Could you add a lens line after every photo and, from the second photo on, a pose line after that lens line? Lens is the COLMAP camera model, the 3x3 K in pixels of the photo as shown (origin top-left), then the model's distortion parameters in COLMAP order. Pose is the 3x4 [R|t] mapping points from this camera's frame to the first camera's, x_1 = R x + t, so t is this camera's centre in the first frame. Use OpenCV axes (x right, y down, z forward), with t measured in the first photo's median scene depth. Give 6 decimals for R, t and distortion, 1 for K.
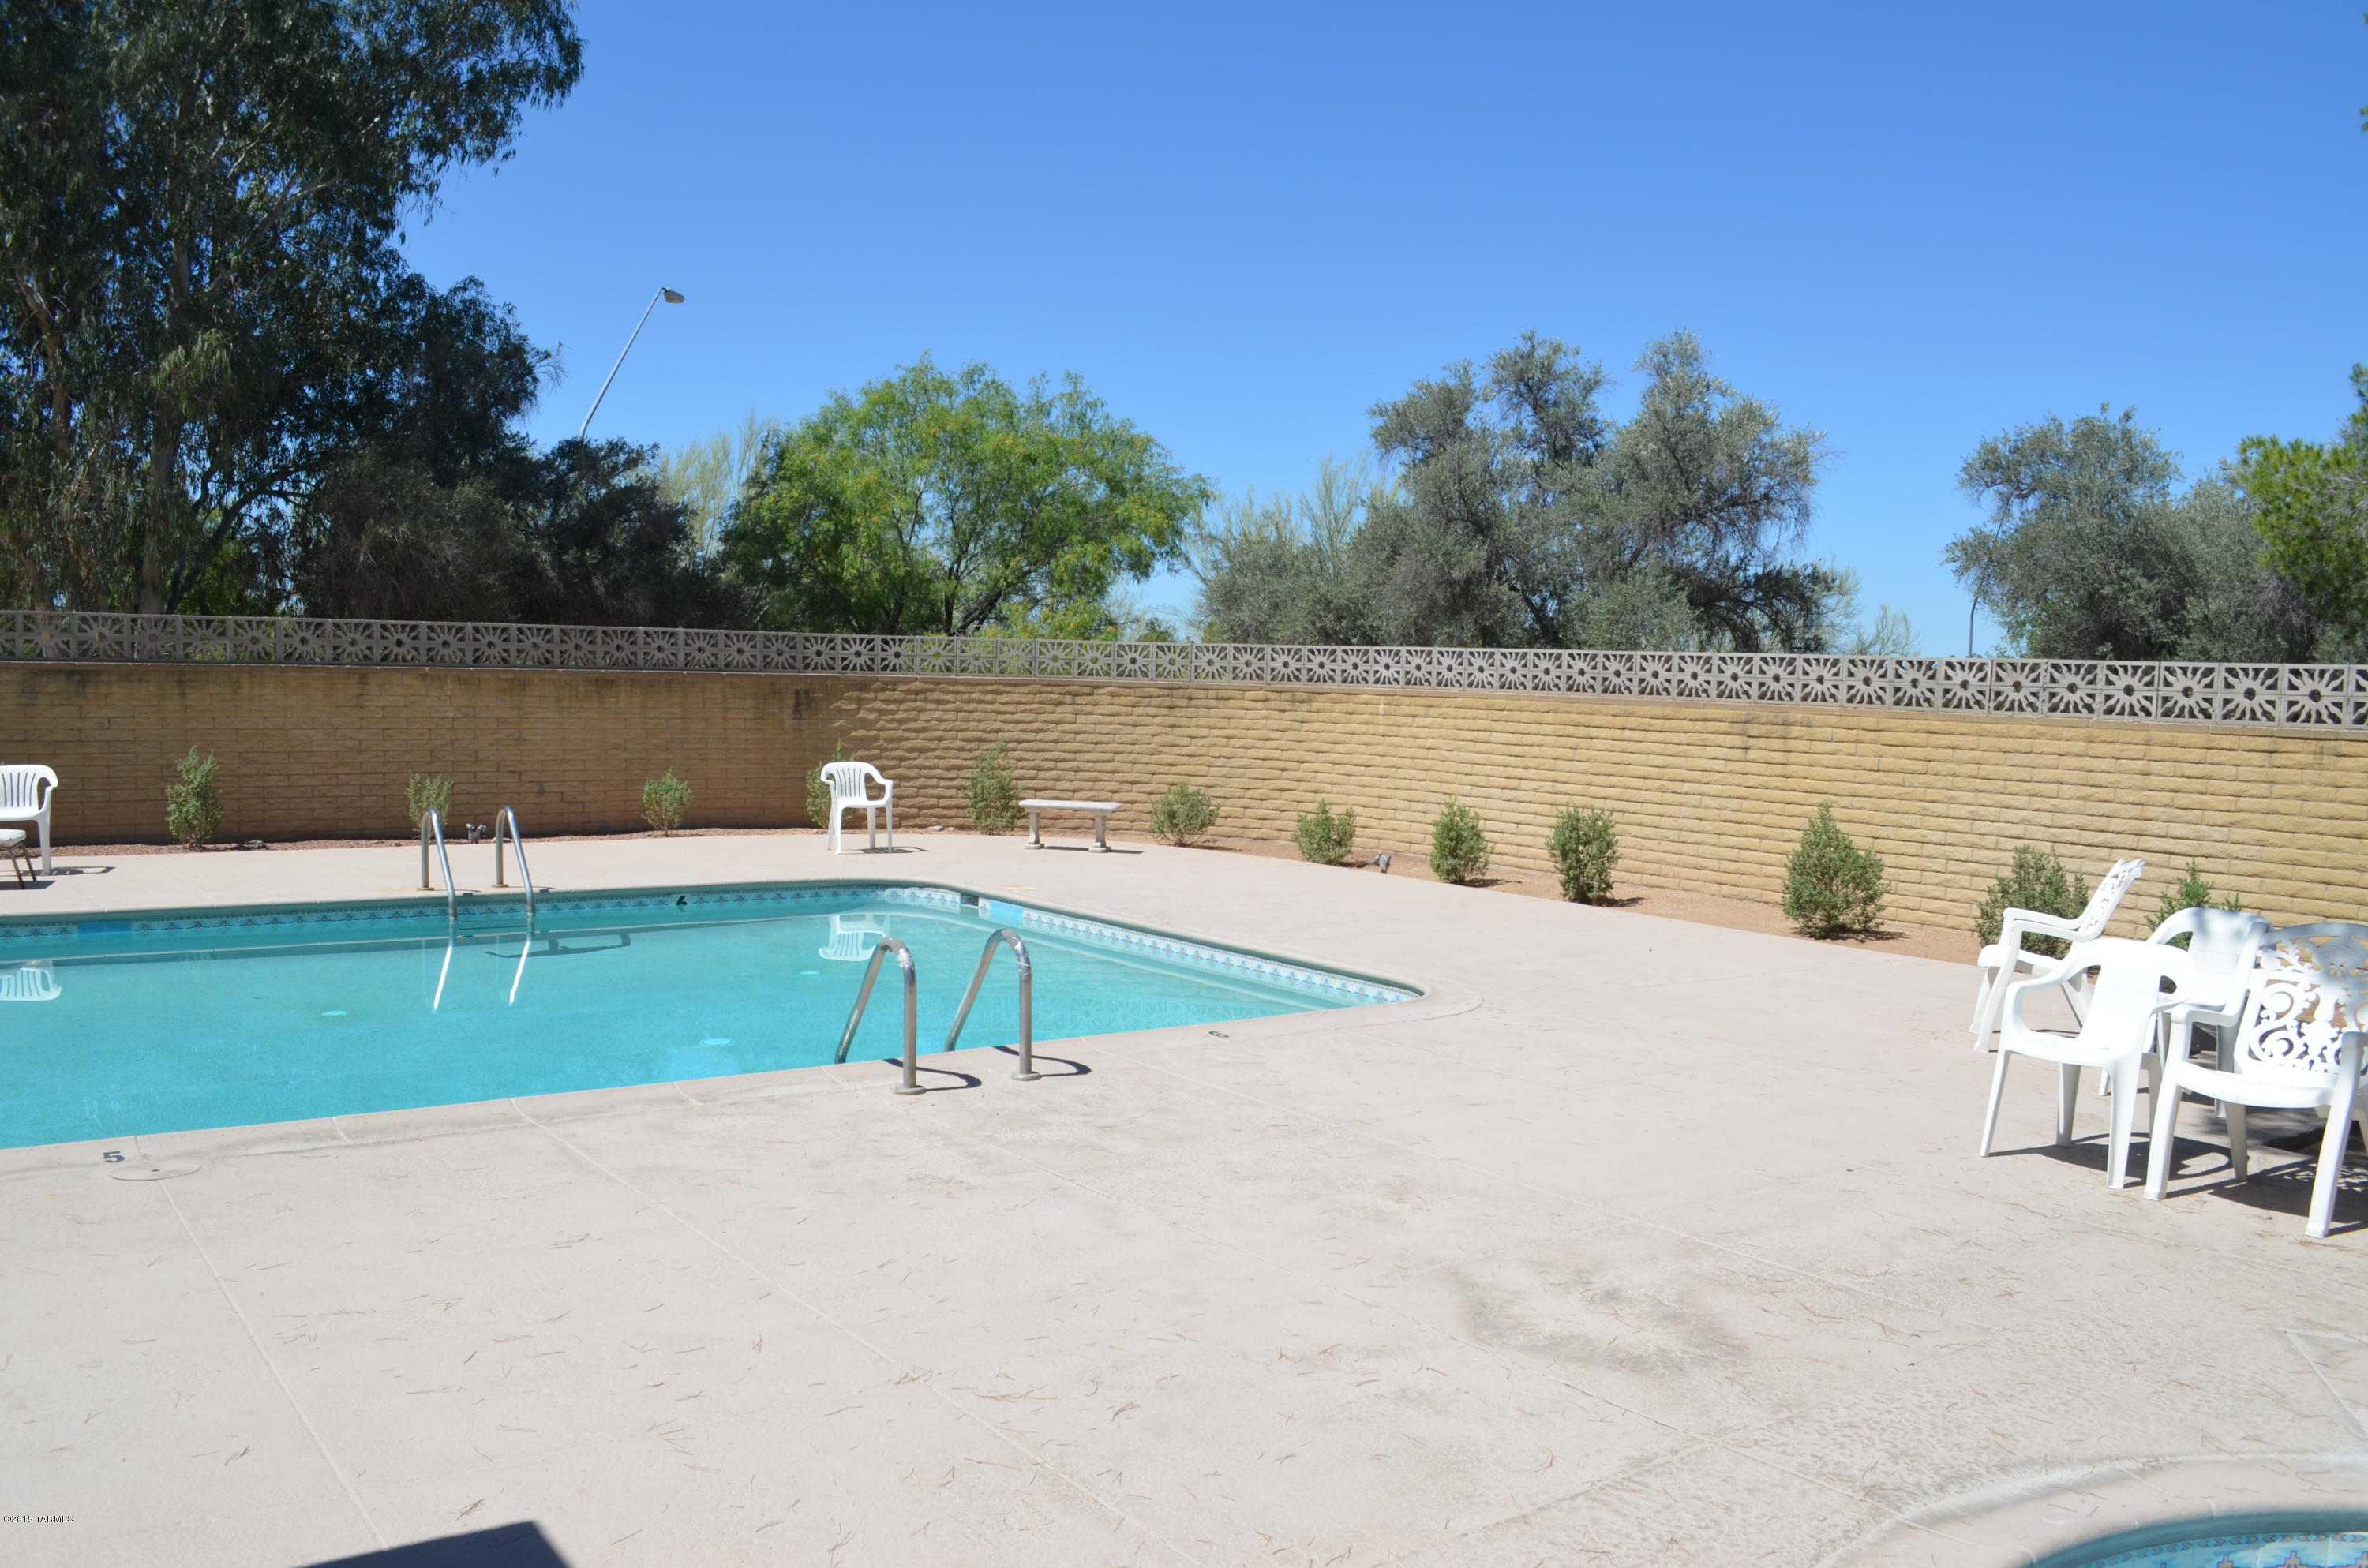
lens RADIAL K [[1860.3, 0, 1177.7], [0, 1860.3, 785.0], [0, 0, 1]] dist [-0.085588, 0.015499]
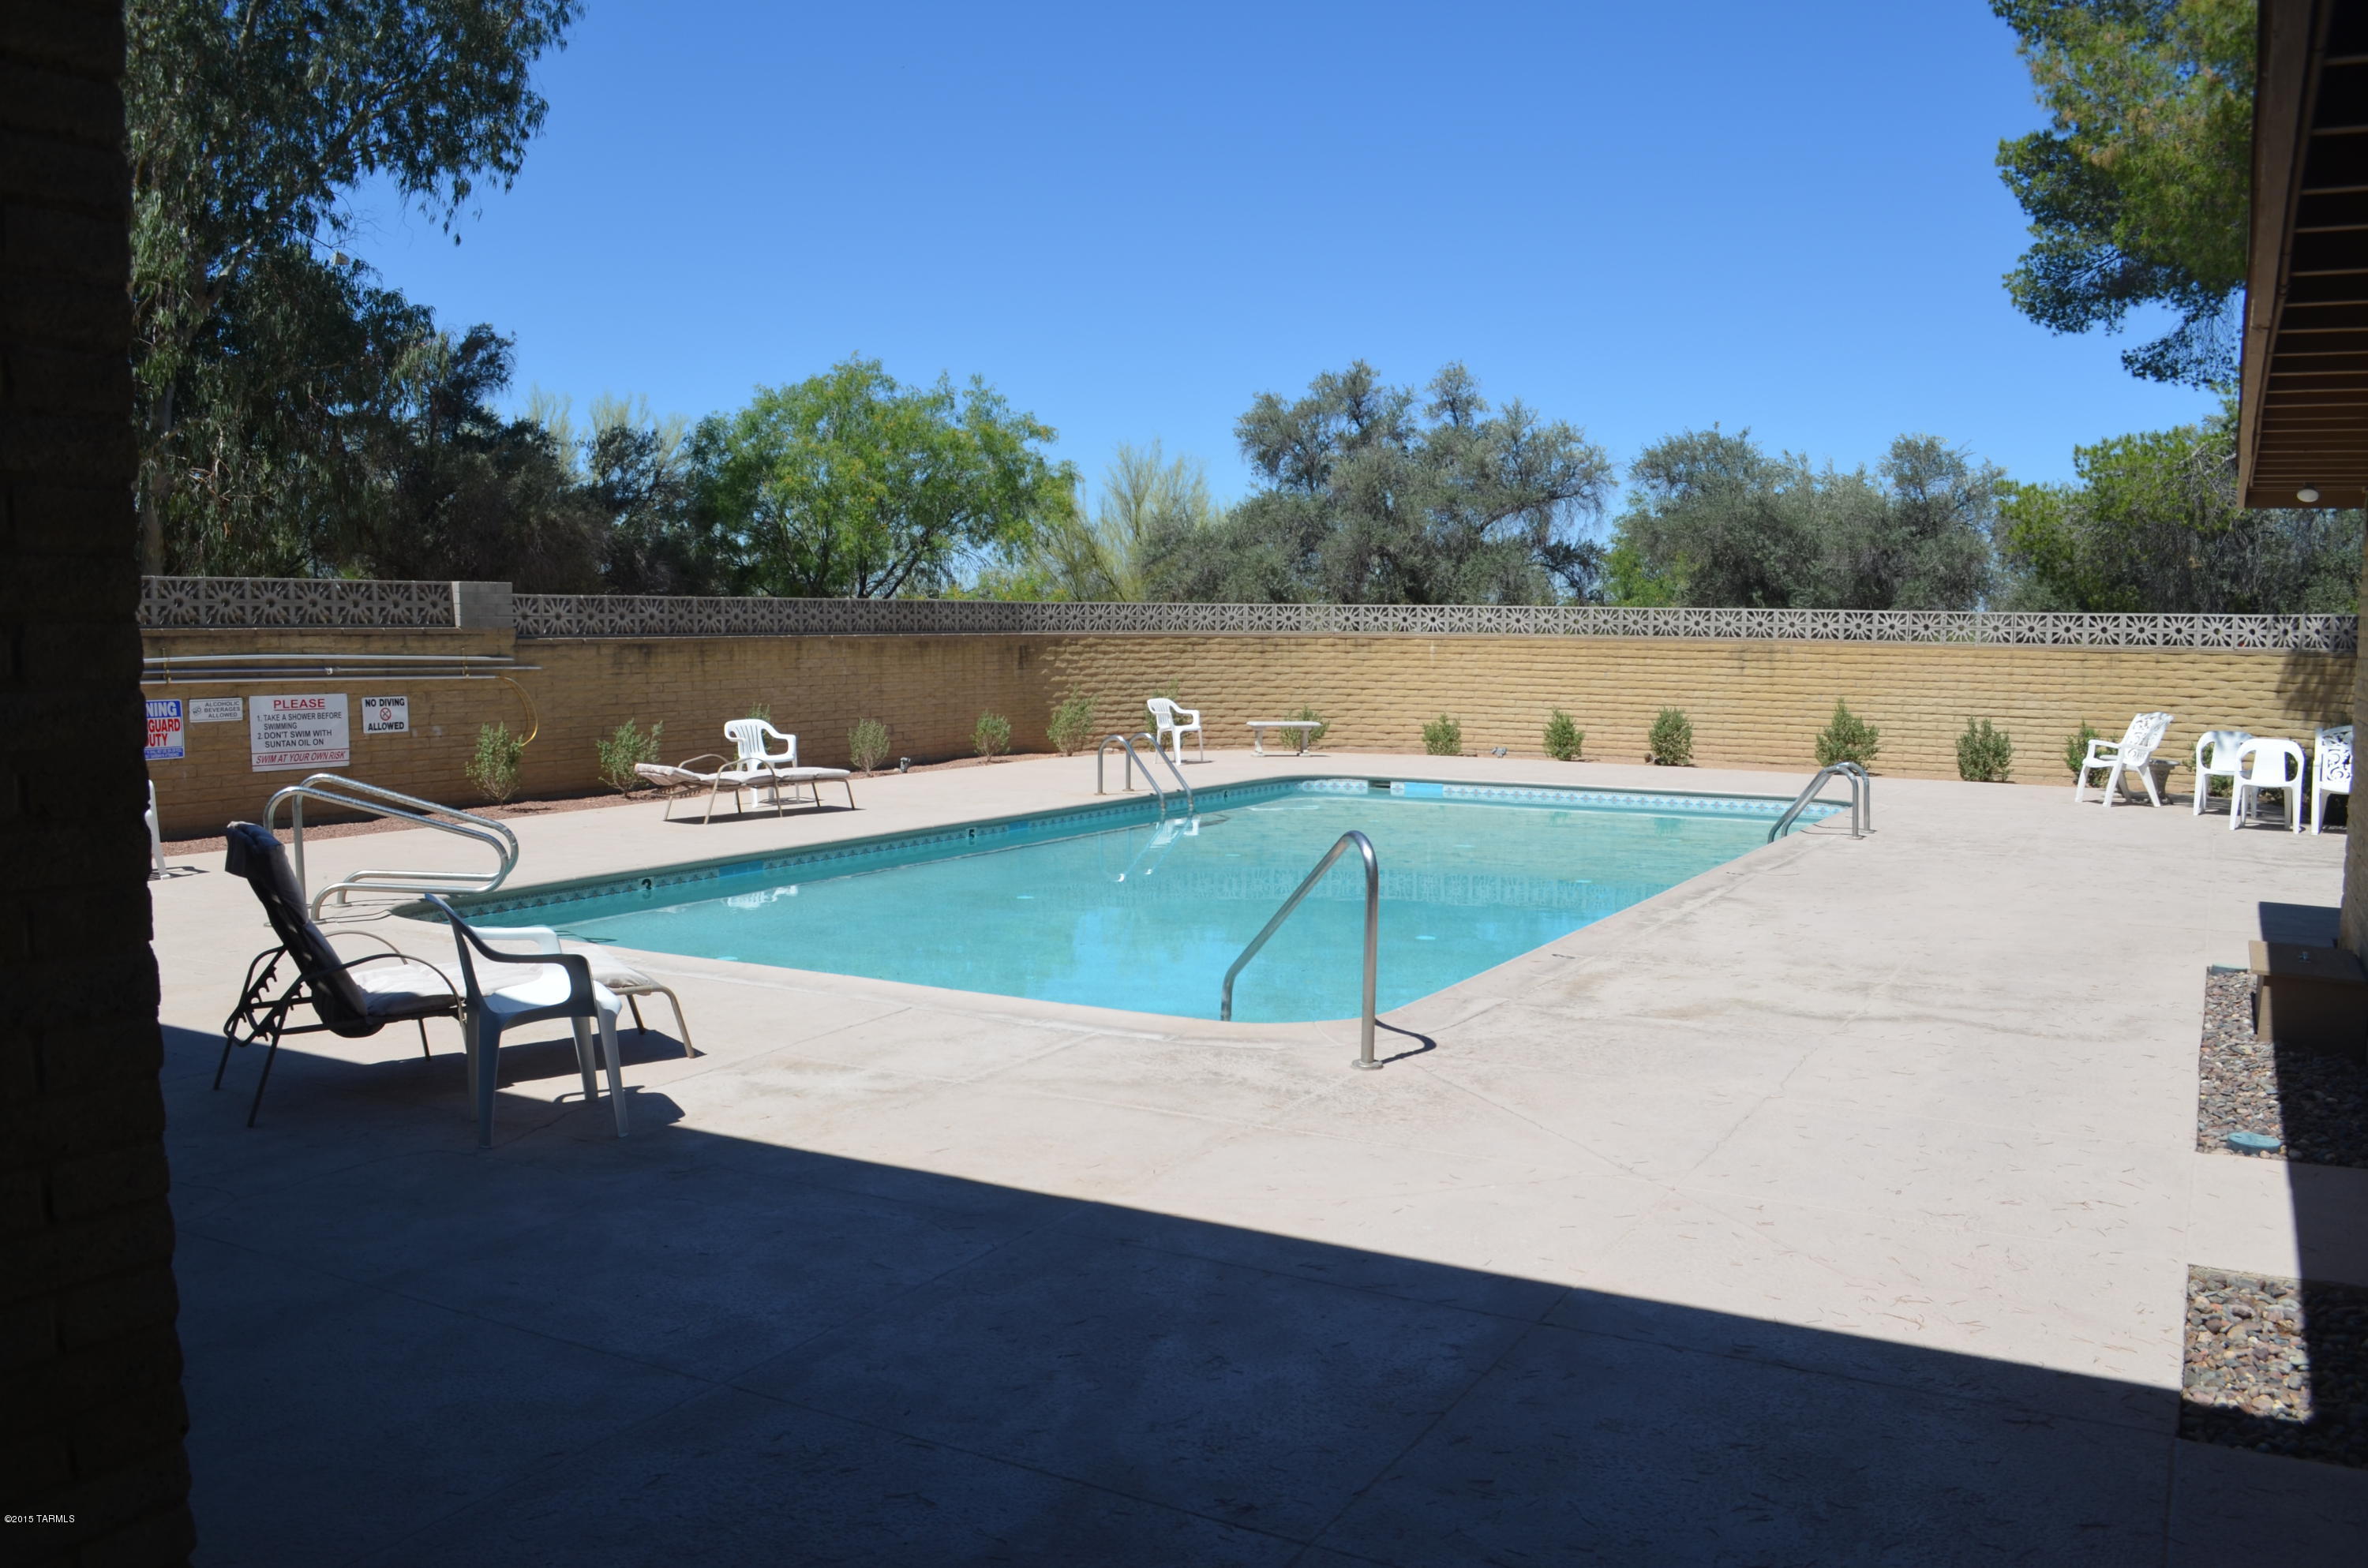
lens RADIAL K [[1860.3, 0, 1199.2], [0, 1860.3, 830.7], [0, 0, 1]] dist [-0.085588, 0.015499]
pose [[0.912201, -0.065876, 0.404412, -0.710006], [0.042944, 0.996926, 0.065527, -0.003827], [-0.407486, -0.042407, 0.912226, -0.251587]]
